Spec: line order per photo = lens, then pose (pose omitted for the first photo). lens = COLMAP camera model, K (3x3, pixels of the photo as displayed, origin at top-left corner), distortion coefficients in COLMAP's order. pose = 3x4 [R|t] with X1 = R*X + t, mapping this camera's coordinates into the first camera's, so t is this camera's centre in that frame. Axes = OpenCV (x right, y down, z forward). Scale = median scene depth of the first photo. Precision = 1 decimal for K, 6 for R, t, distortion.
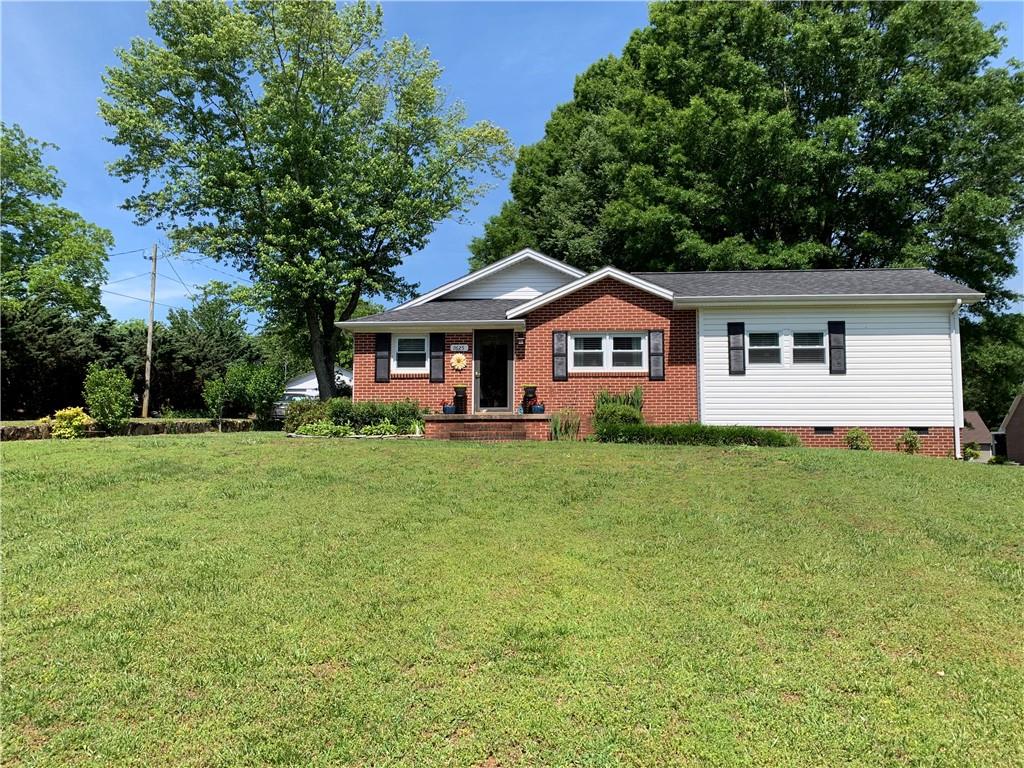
lens RADIAL K [[776.9, 0, 505.7], [0, 776.9, 373.7], [0, 0, 1]] dist [0.010751, -0.011457]
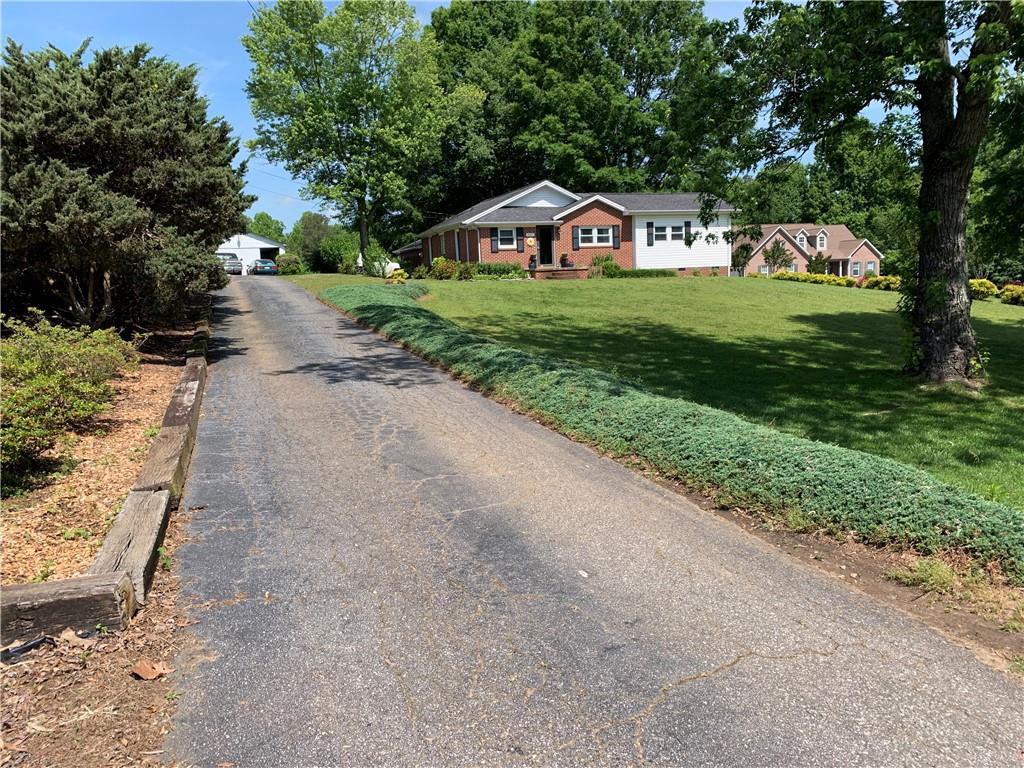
lens RADIAL K [[776.9, 0, 514.6], [0, 776.9, 391.7], [0, 0, 1]] dist [0.010751, -0.011457]
pose [[0.896054, -0.103942, 0.431605, -1.023891], [0.006325, 0.975095, 0.221697, -0.084958], [-0.443900, -0.195923, 0.874395, -0.837062]]
